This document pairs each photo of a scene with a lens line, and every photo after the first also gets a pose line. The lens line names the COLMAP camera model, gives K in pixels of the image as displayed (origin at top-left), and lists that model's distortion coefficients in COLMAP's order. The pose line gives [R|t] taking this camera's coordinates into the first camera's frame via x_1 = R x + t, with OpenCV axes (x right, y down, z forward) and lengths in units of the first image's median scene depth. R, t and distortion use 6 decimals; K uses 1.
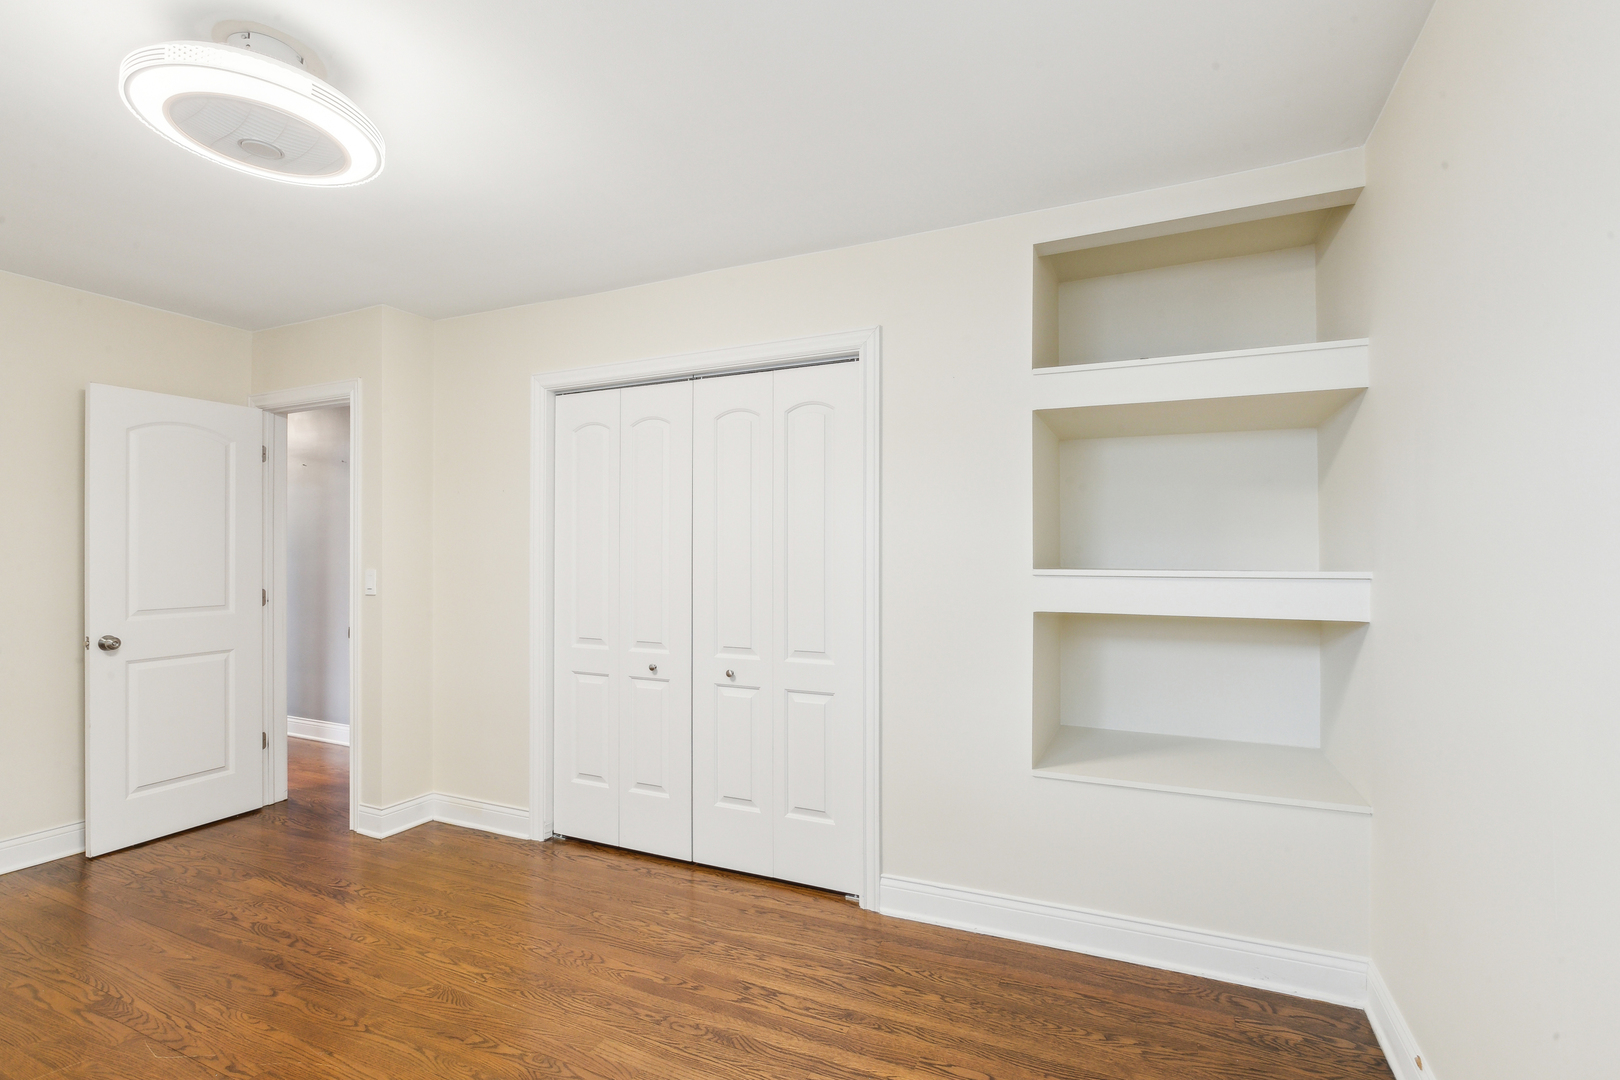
lens RADIAL K [[749.3, 0, 810.2], [0, 749.3, 542.0], [0, 0, 1]] dist [-0.001833, -0.000079]
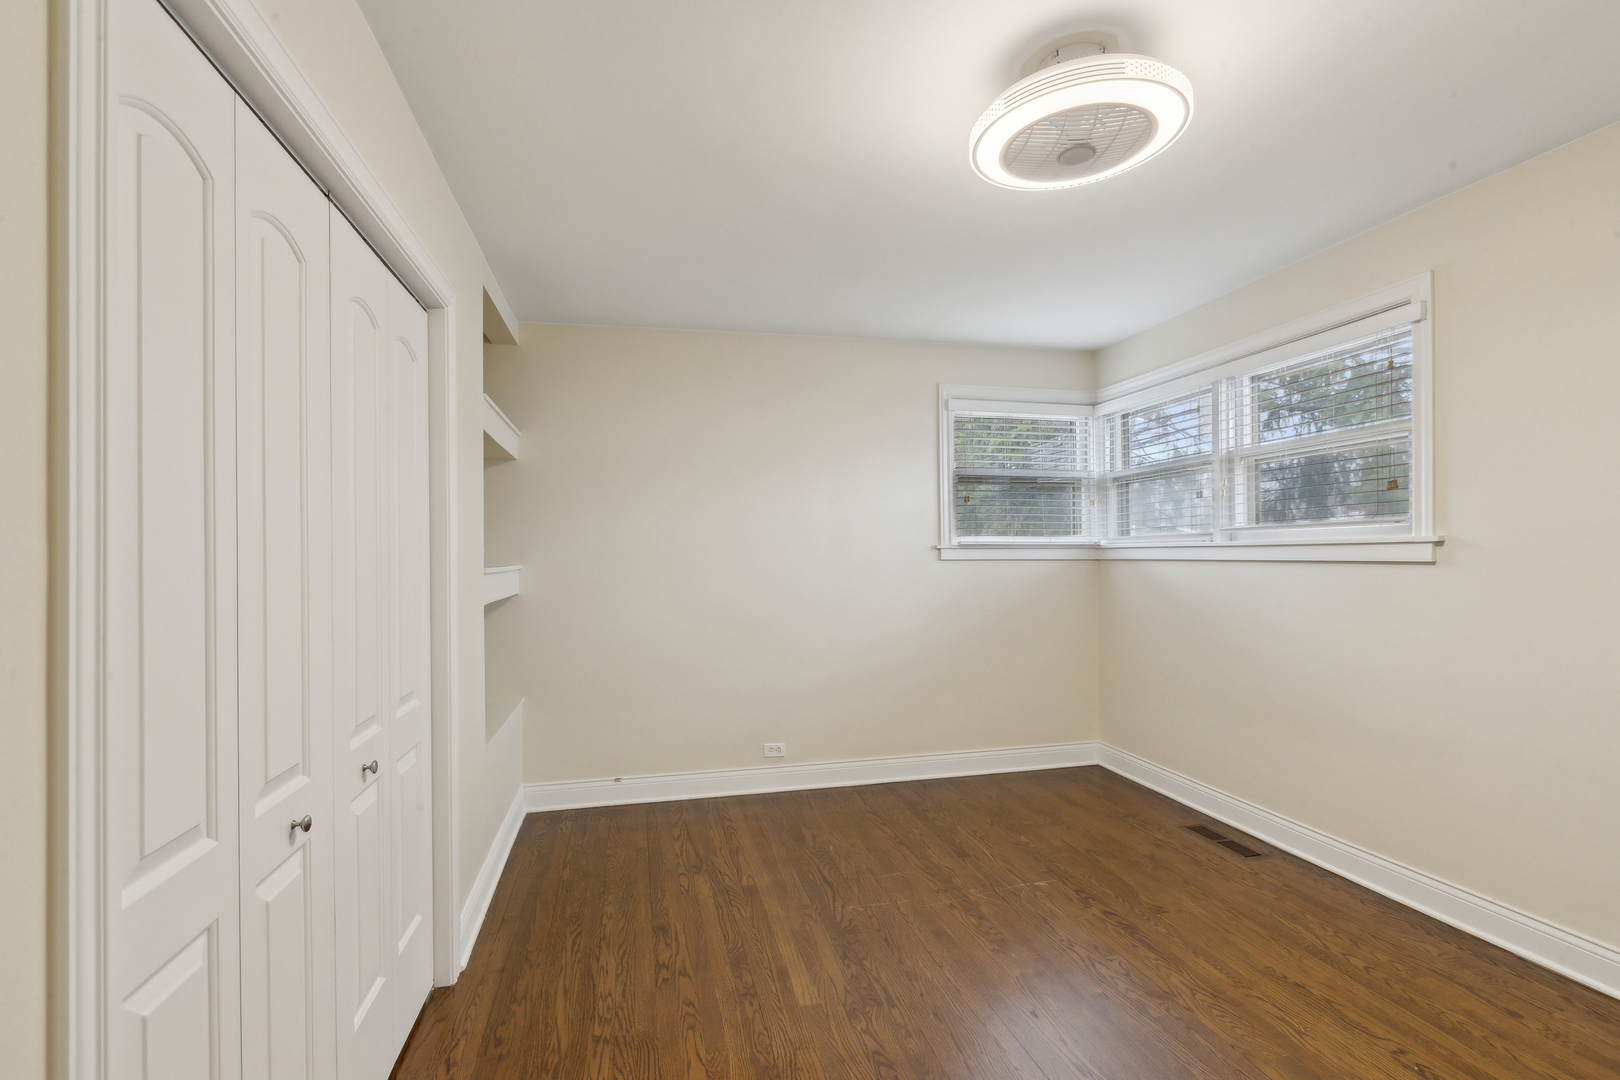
lens RADIAL K [[749.3, 0, 808.5], [0, 749.3, 544.8], [0, 0, 1]] dist [-0.001833, -0.000079]
pose [[-0.593671, 0.015989, 0.804549, -1.007985], [0.008625, 0.999872, -0.013506, 0.029894], [-0.804662, -0.001079, -0.593733, 1.434807]]
